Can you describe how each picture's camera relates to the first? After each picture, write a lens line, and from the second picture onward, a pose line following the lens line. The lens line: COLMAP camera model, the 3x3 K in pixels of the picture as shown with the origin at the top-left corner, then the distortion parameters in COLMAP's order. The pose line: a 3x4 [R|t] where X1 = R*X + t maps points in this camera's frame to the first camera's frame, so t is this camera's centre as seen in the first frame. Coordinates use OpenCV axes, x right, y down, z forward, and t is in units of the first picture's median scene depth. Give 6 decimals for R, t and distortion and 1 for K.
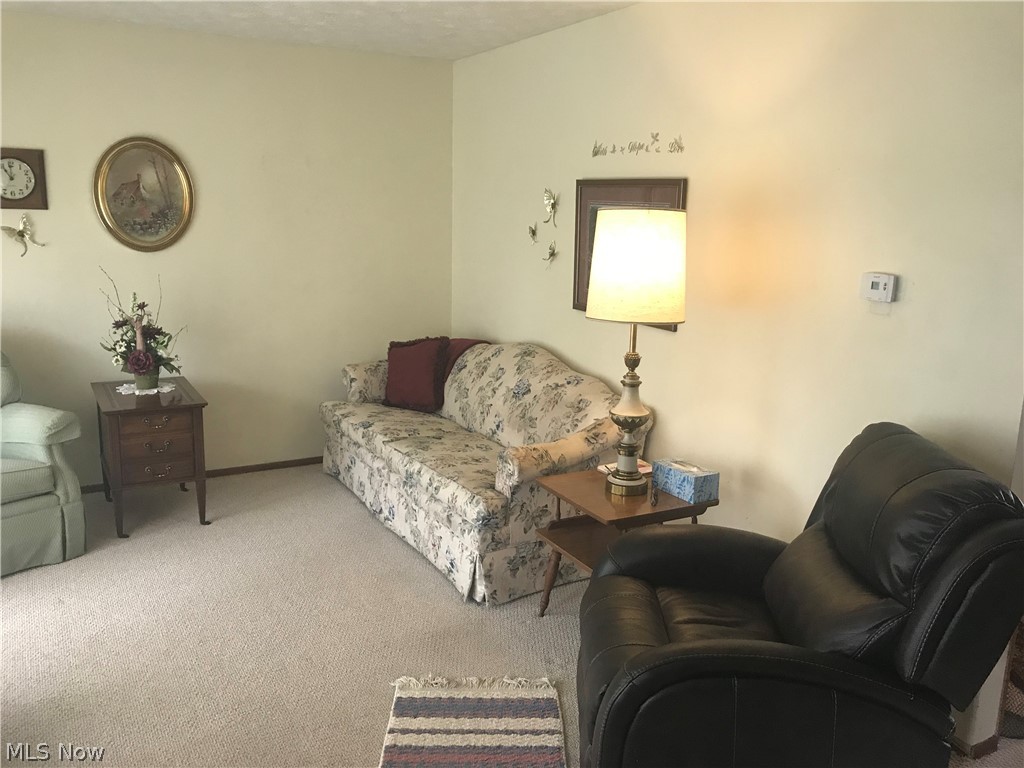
lens RADIAL K [[837.7, 0, 498.7], [0, 837.7, 380.3], [0, 0, 1]] dist [0.107597, -0.198273]
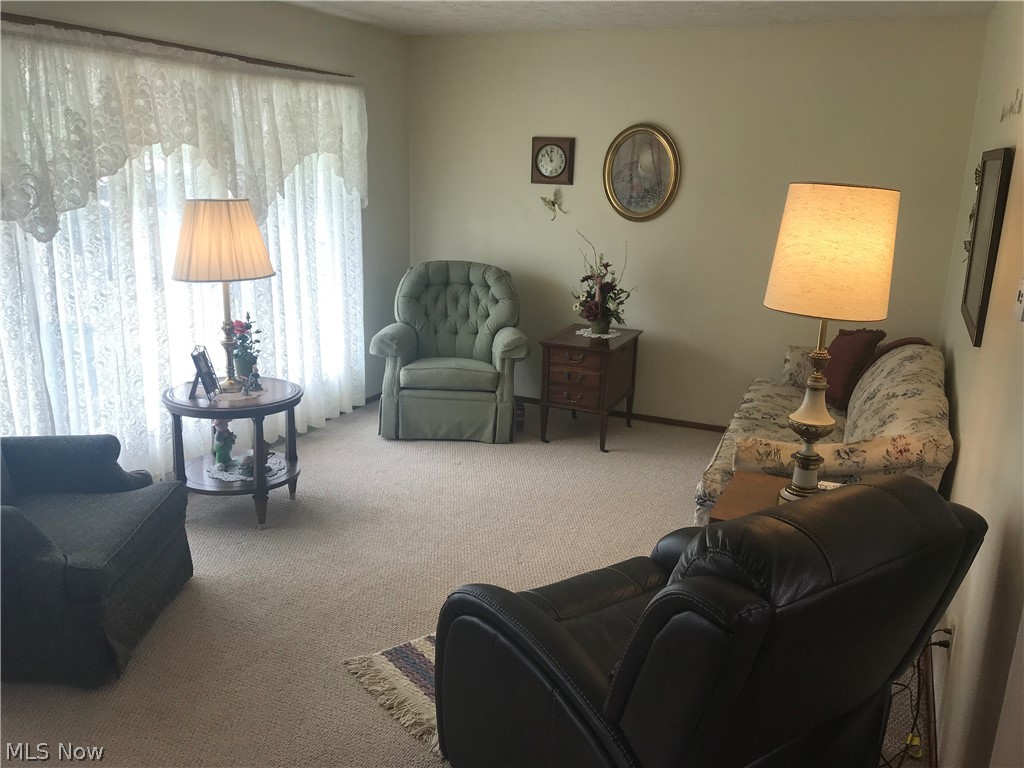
lens RADIAL K [[837.7, 0, 498.7], [0, 837.7, 380.3], [0, 0, 1]] dist [0.107597, -0.198273]
pose [[0.593667, 0.191763, -0.781528, 0.464058], [-0.177228, 0.978502, 0.105467, -0.026316], [0.784952, 0.075897, 0.614890, 0.150556]]
